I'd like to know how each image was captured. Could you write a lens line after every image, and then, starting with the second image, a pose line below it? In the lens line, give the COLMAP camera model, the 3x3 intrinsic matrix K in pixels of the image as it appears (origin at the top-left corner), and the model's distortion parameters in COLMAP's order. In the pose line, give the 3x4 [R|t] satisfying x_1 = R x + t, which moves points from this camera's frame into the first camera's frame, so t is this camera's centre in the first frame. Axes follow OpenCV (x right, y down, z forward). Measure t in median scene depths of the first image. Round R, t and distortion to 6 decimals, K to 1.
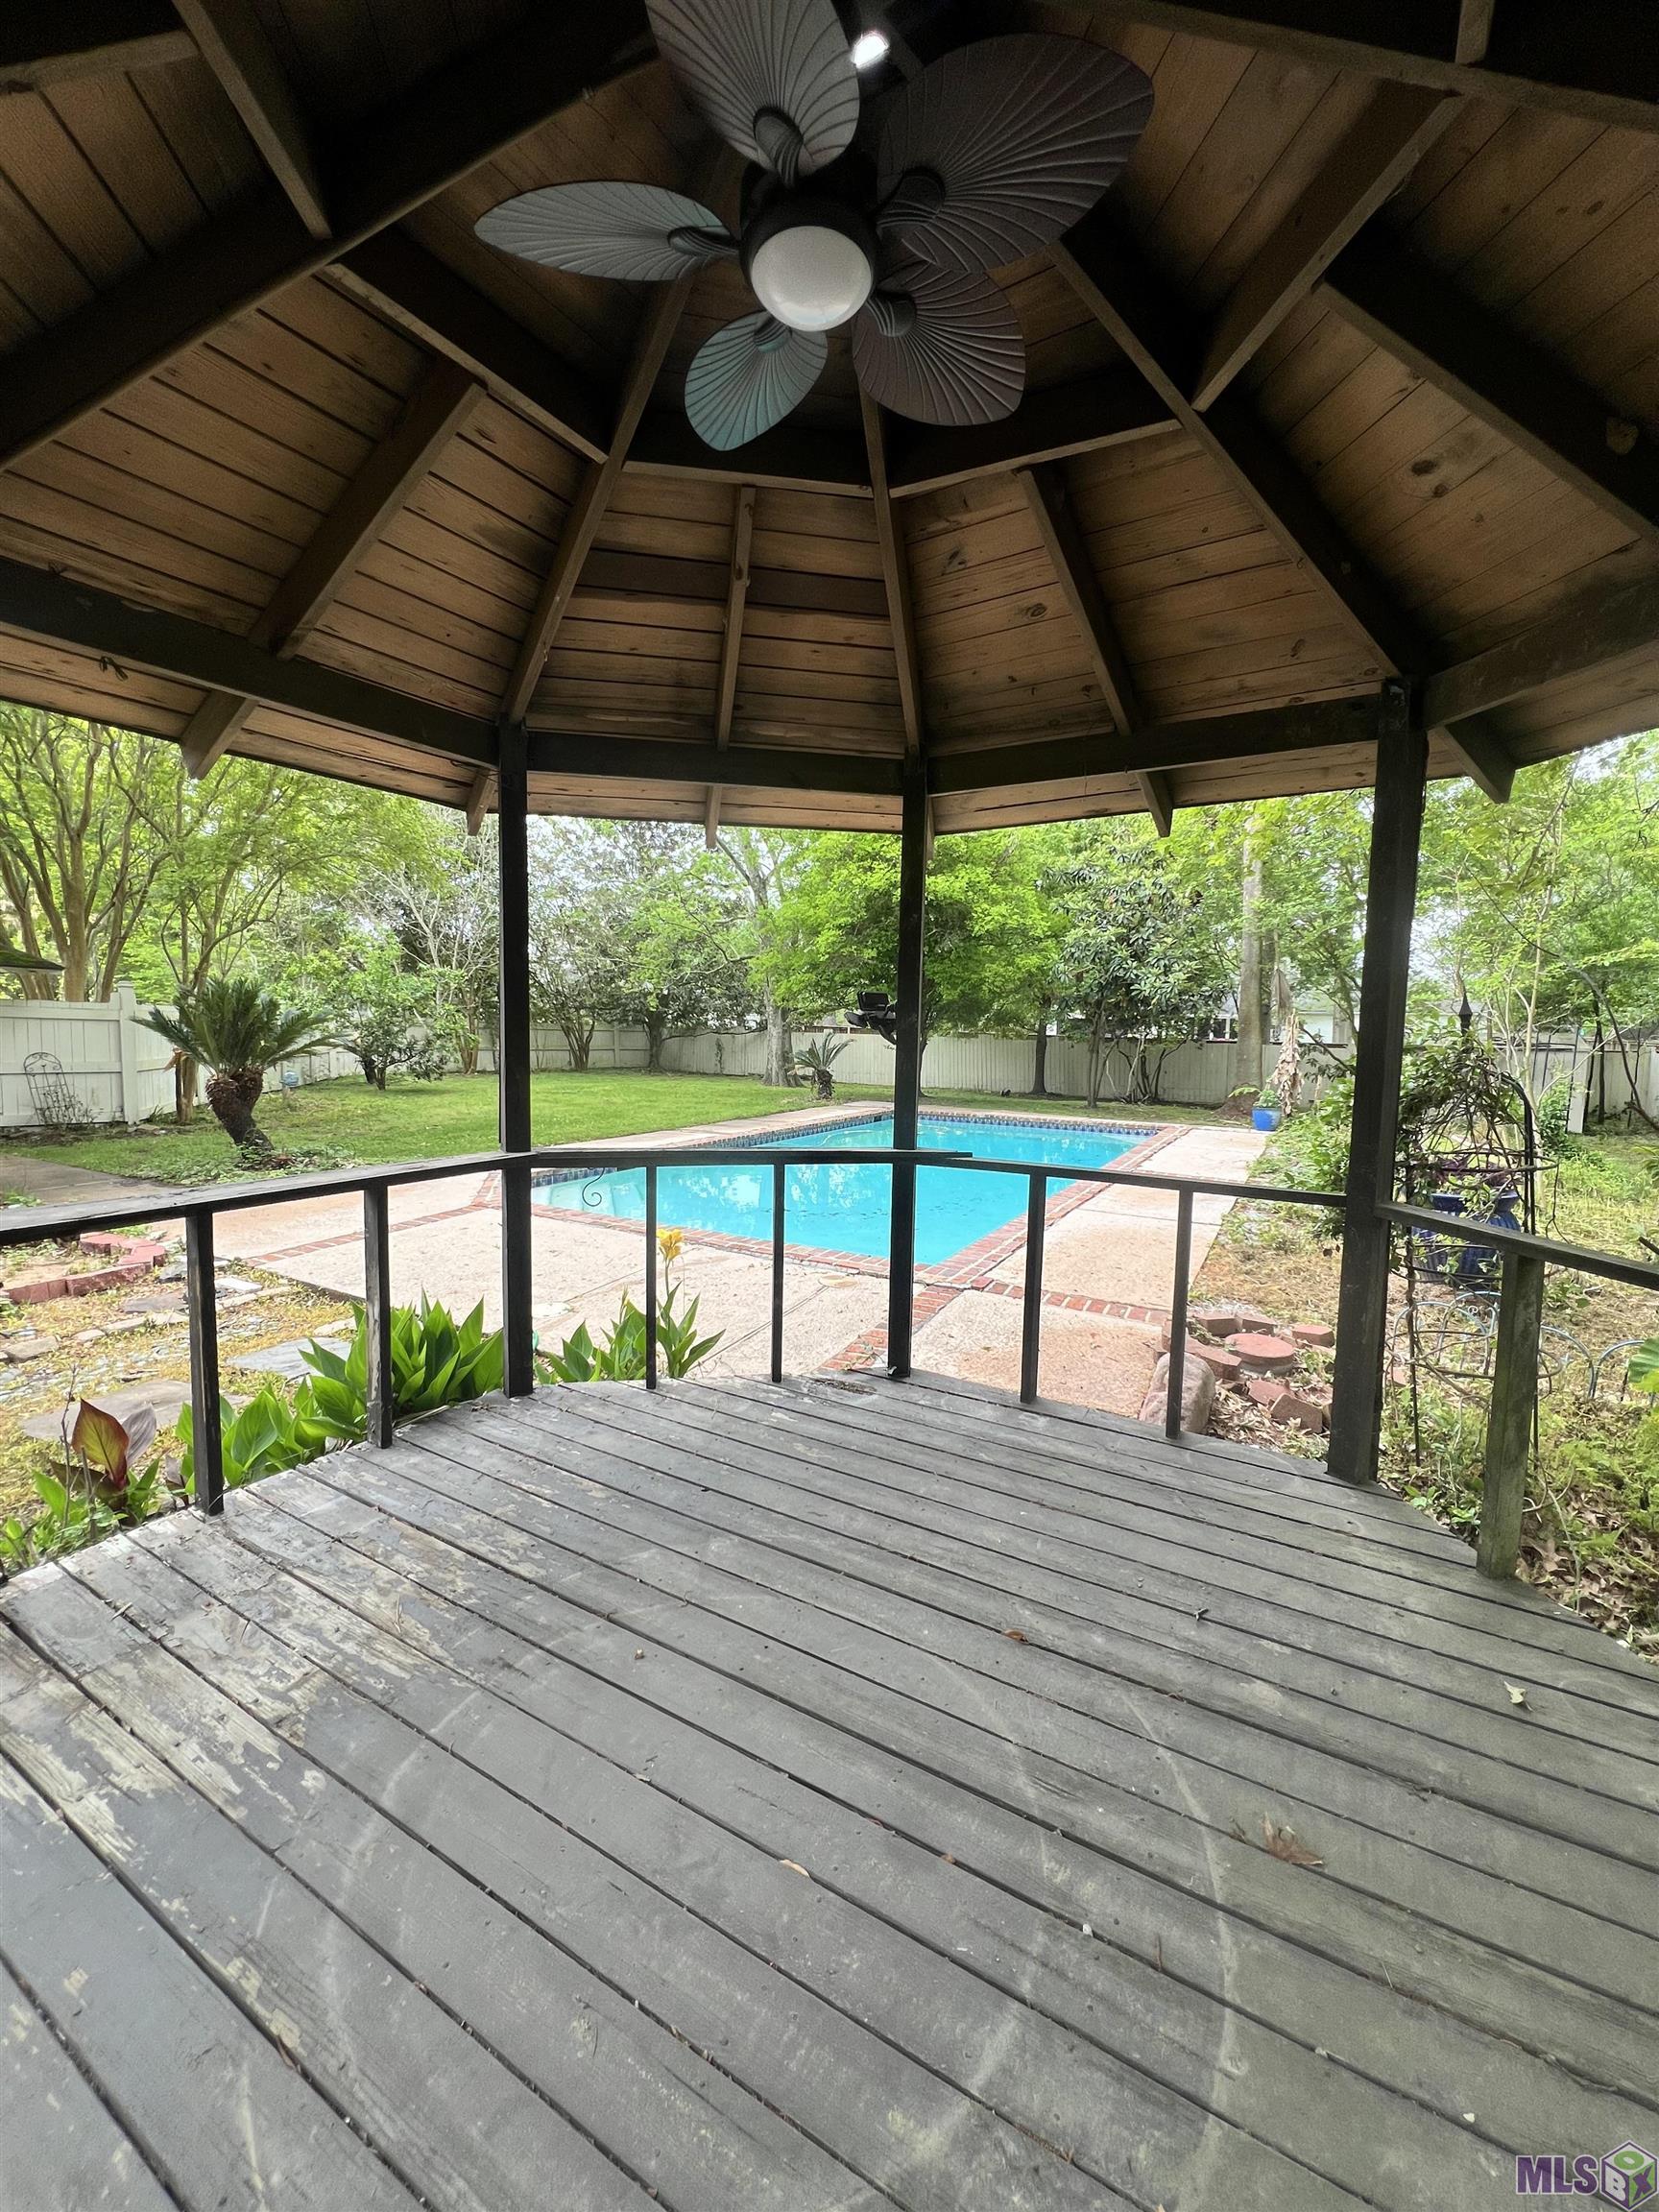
lens RADIAL K [[885.5, 0, 823.7], [0, 885.5, 1102.9], [0, 0, 1]] dist [-0.001959, -0.000101]
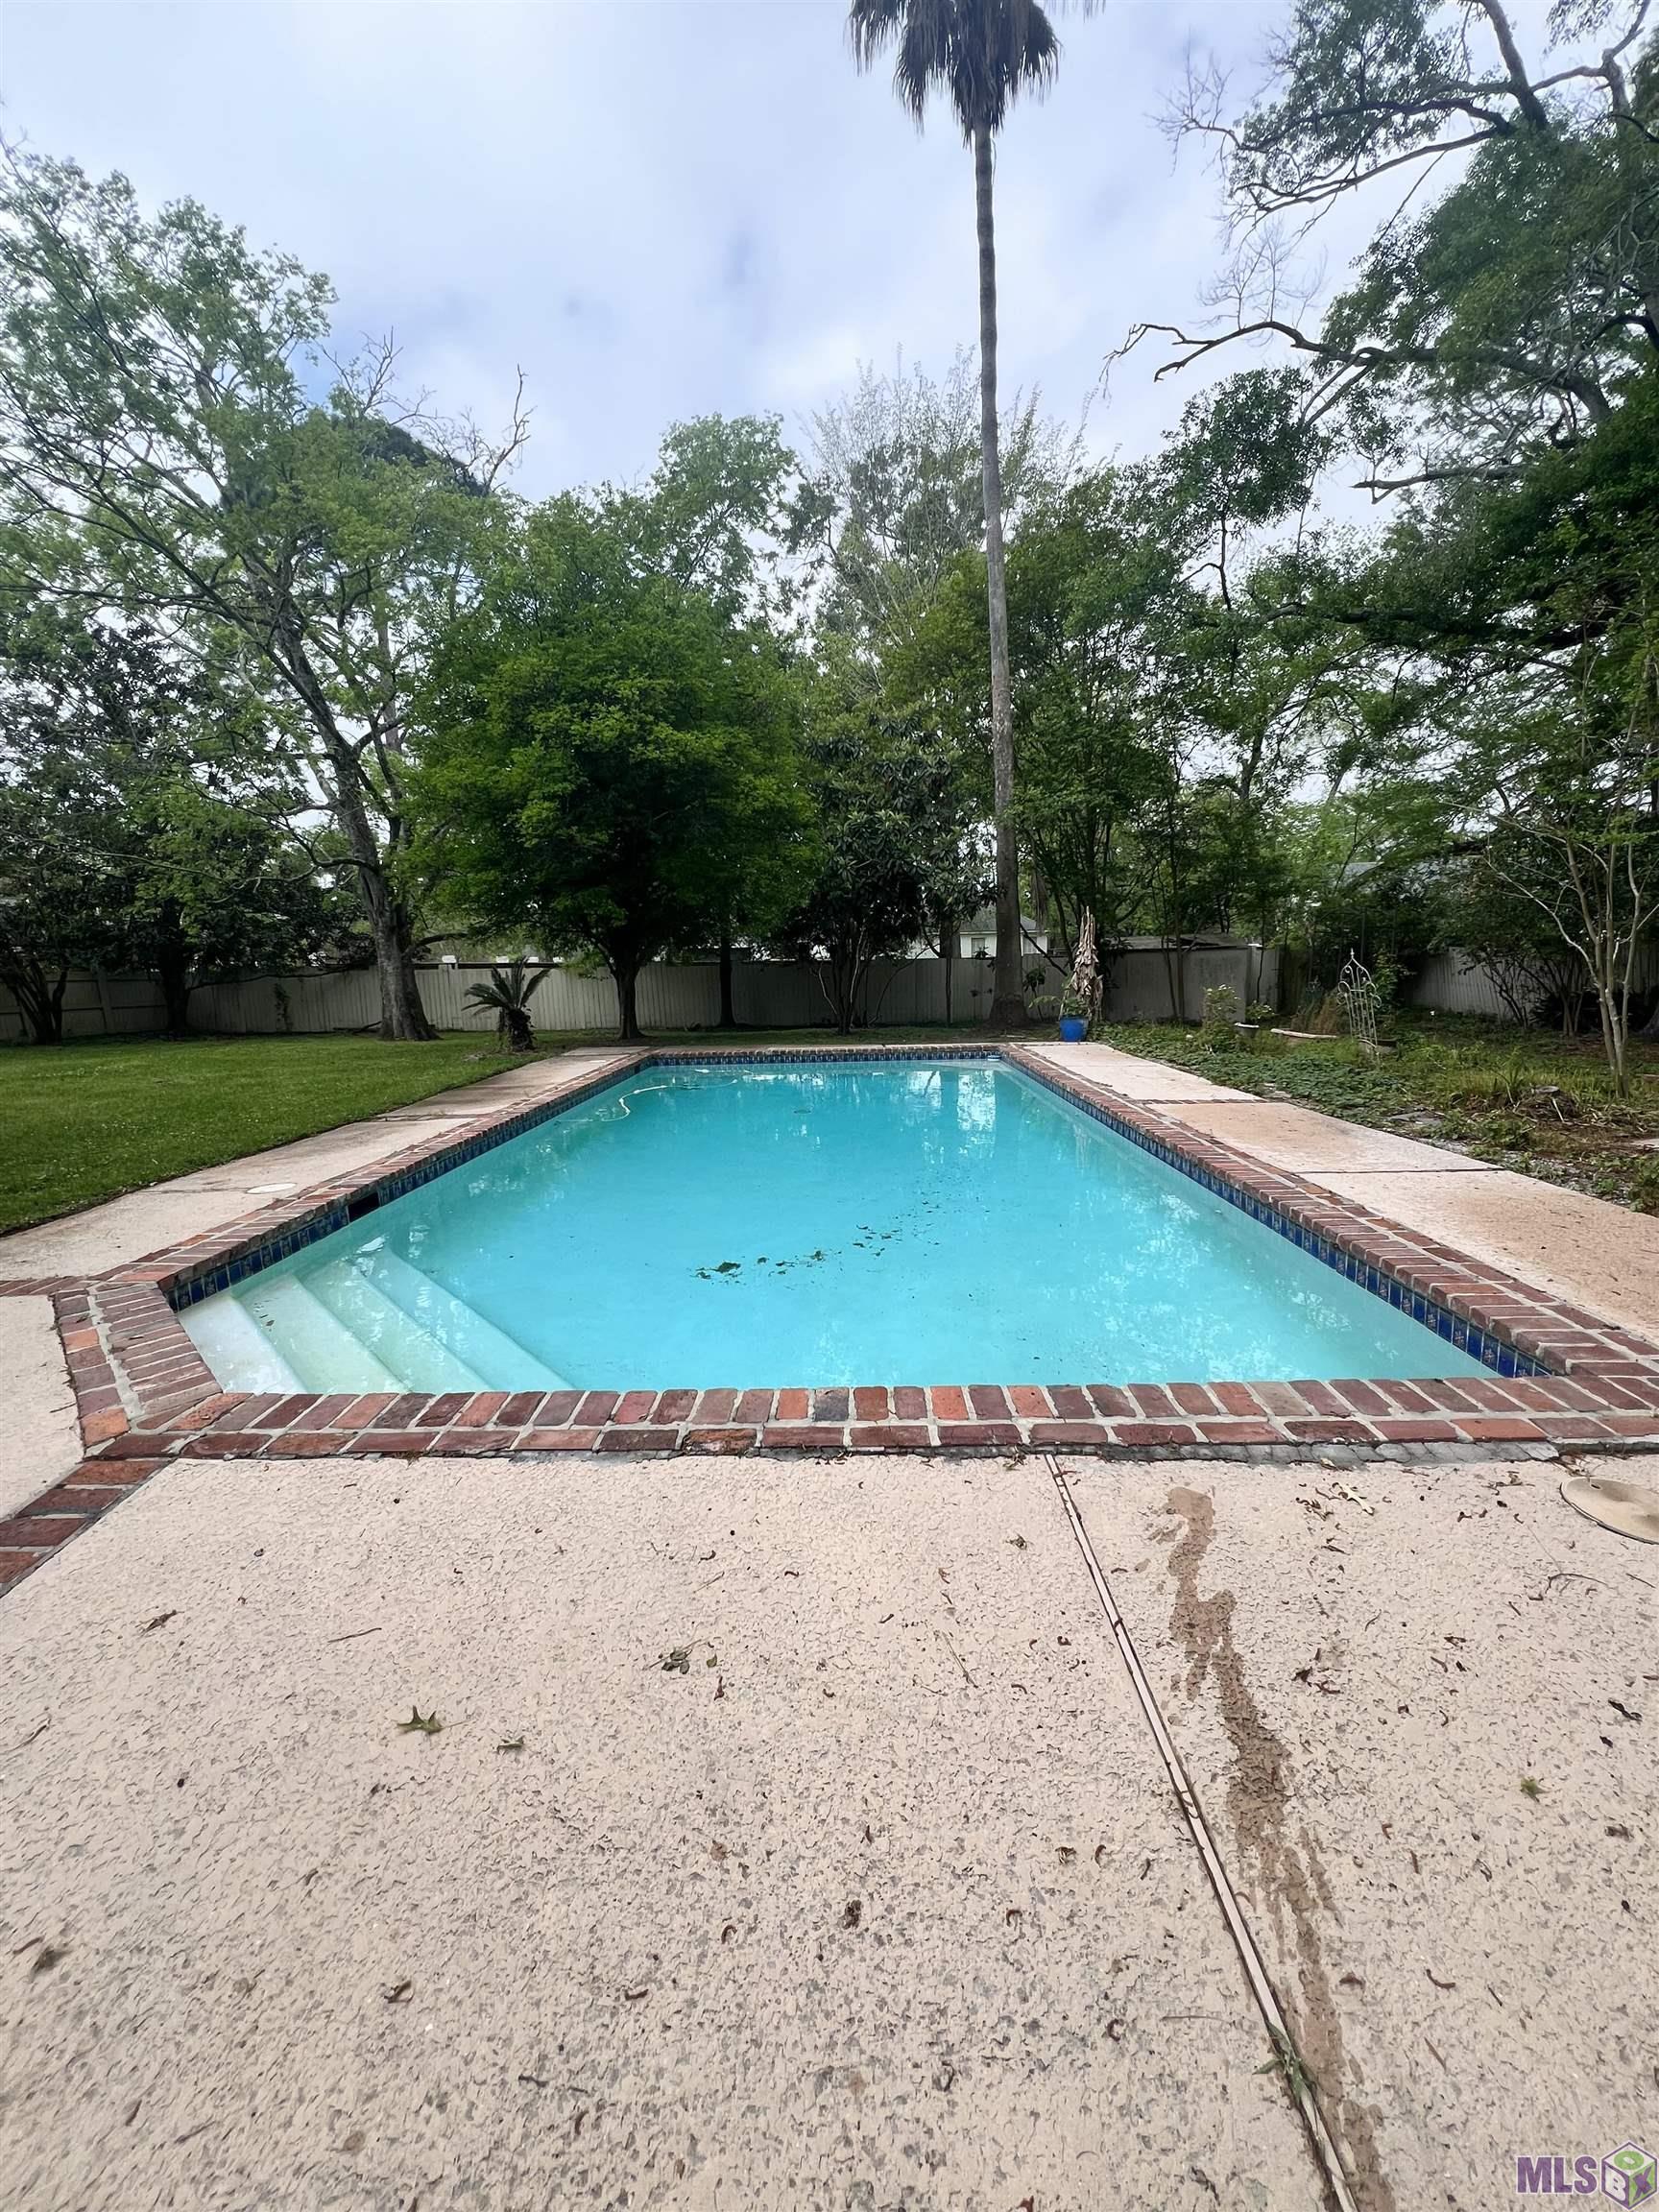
lens RADIAL K [[885.5, 0, 827.4], [0, 885.5, 1108.6], [0, 0, 1]] dist [-0.001959, -0.000101]
pose [[0.882545, -0.114980, 0.455954, -0.084054], [0.080036, 0.992226, 0.095297, -0.003837], [-0.463367, -0.047612, 0.884887, 0.171920]]
